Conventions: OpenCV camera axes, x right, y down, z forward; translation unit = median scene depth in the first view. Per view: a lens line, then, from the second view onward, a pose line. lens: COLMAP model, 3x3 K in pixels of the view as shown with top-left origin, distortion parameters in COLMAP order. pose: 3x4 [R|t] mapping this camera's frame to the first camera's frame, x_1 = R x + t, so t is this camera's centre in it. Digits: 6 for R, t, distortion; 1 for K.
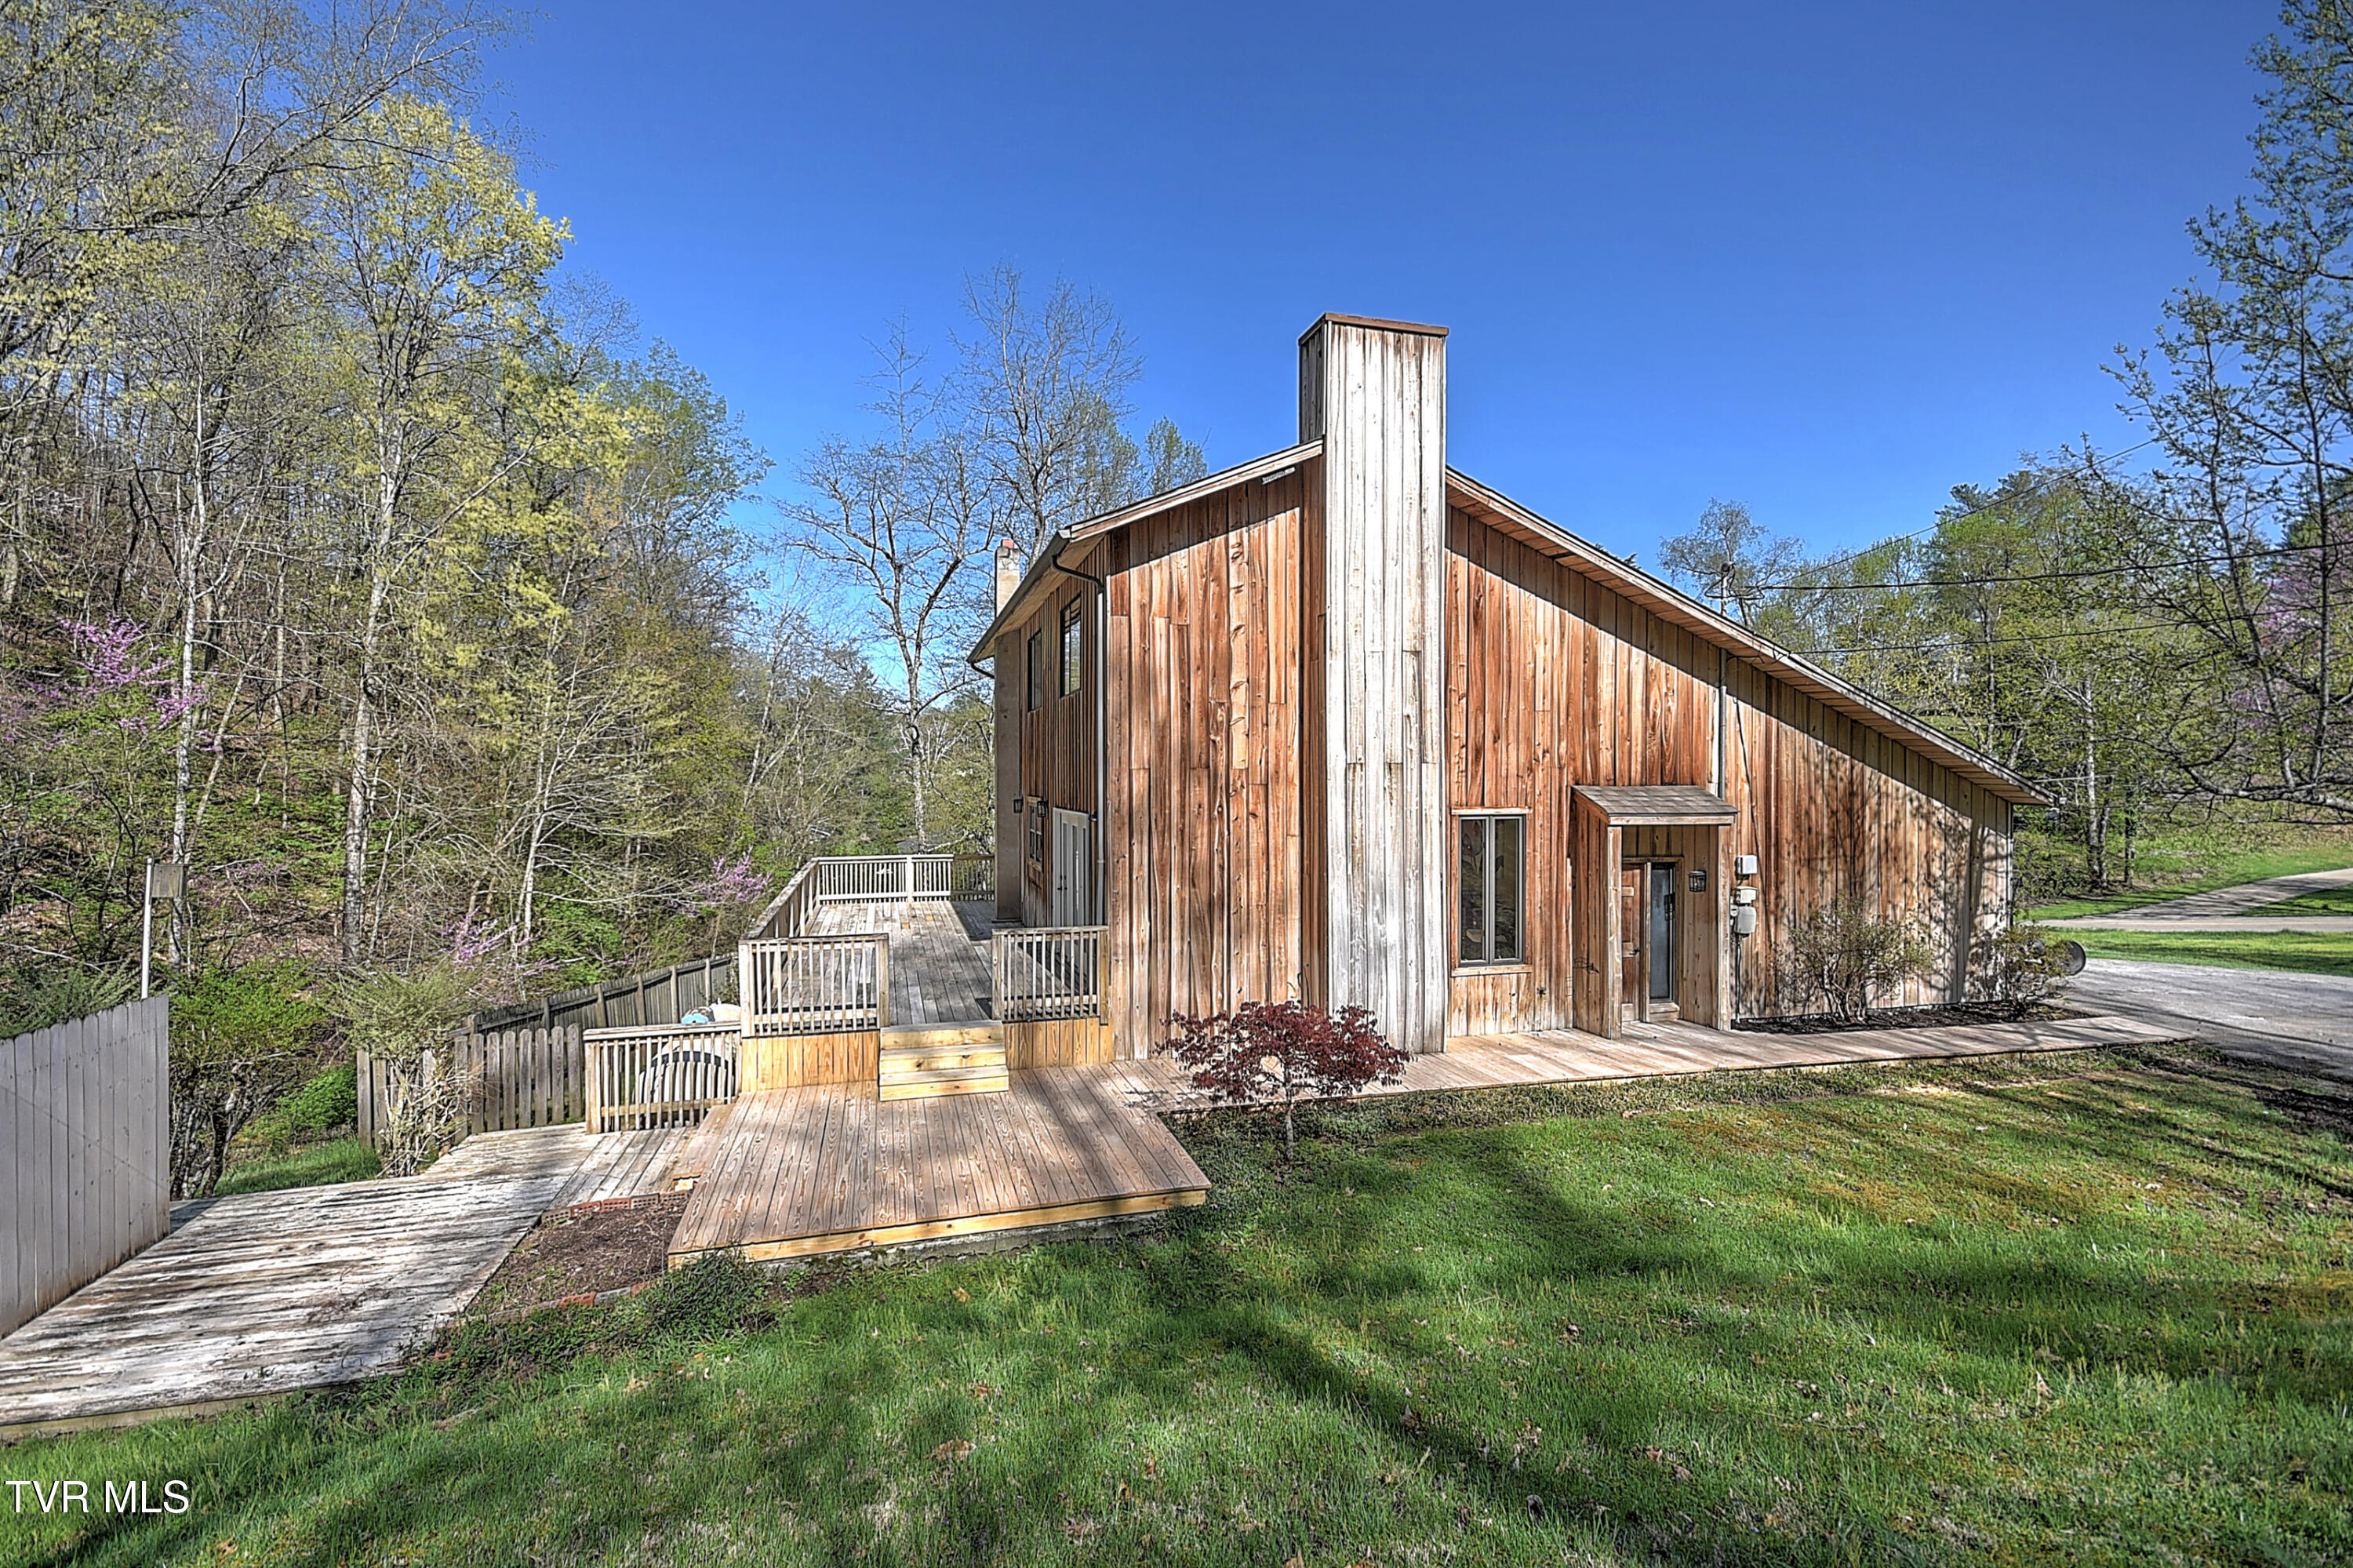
lens RADIAL K [[1028.6, 0, 1180.0], [0, 1028.6, 780.0], [0, 0, 1]] dist [0.001286, -0.001473]
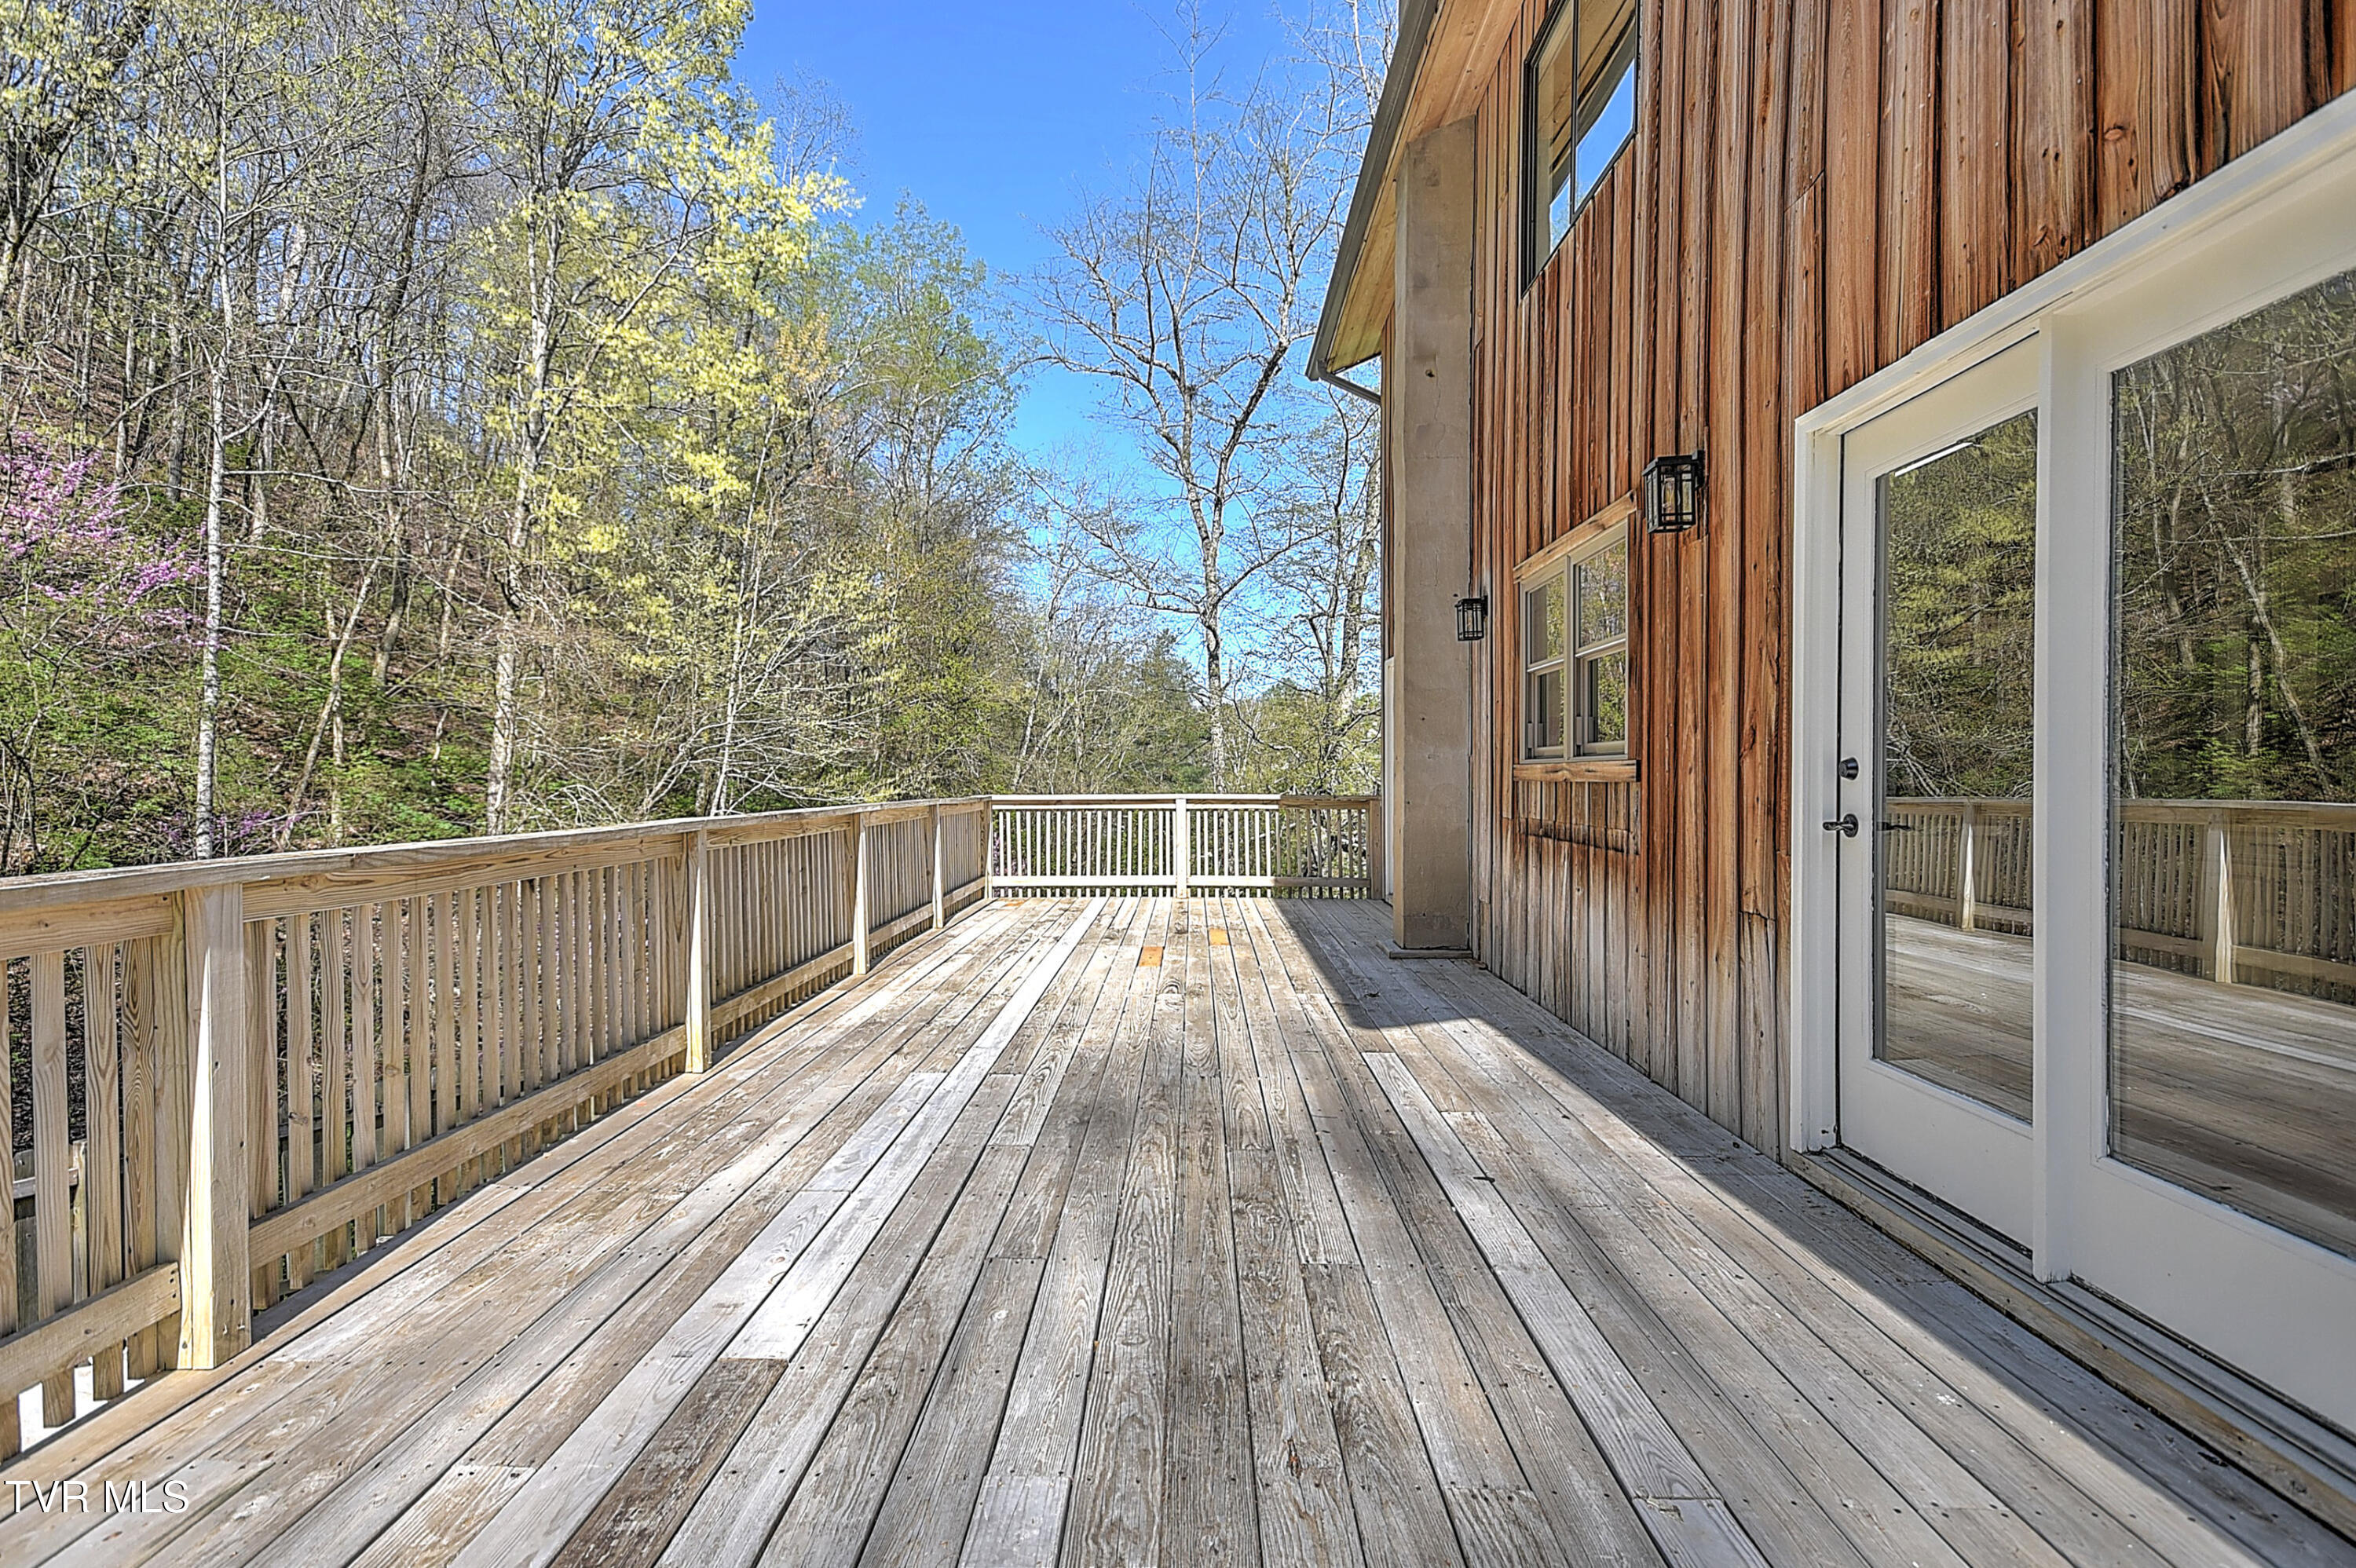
lens RADIAL K [[1151.0, 0, 1176.3], [0, 1151.0, 786.4], [0, 0, 1]] dist [0.000811, 0.000093]
pose [[0.956895, 0.003783, -0.290408, -0.098125], [-0.002305, 0.999983, 0.005432, 0.054786], [0.290424, -0.004528, 0.956887, 0.425012]]
